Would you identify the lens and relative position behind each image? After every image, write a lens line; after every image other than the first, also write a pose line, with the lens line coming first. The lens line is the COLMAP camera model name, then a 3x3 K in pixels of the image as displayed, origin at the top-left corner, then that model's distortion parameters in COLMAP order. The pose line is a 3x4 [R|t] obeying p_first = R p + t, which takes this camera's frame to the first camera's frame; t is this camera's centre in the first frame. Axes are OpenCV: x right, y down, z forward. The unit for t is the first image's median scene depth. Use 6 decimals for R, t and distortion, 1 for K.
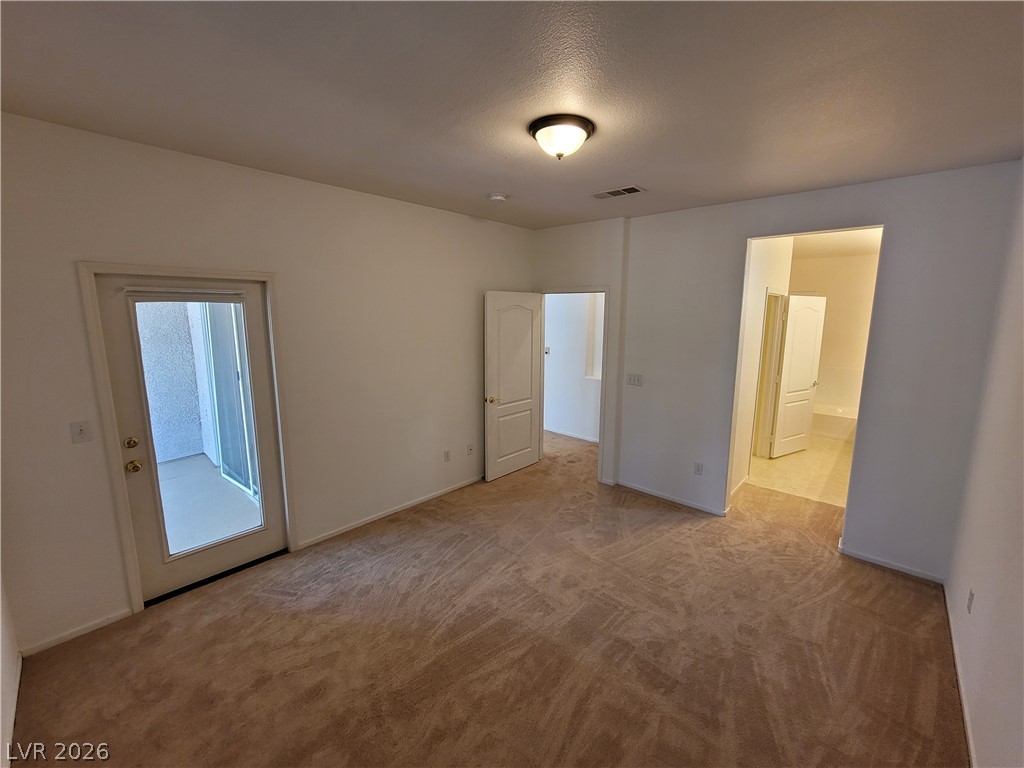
lens RADIAL K [[413.9, 0, 514.1], [0, 413.9, 379.1], [0, 0, 1]] dist [0.000535, 0.000029]
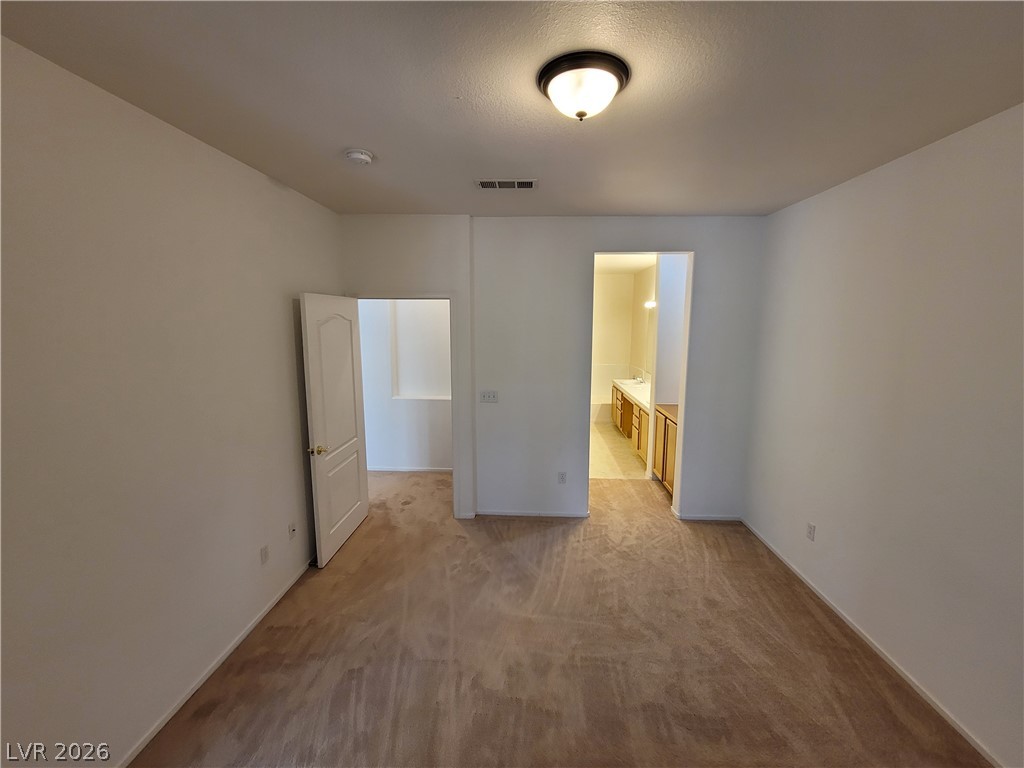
lens RADIAL K [[415.1, 0, 512.3], [0, 415.1, 377.9], [0, 0, 1]] dist [-0.008310, 0.000108]
pose [[0.769384, -0.093810, 0.631860, -0.283371], [0.103615, 0.994386, 0.021466, -0.062378], [-0.630327, 0.048954, 0.774785, 0.310974]]
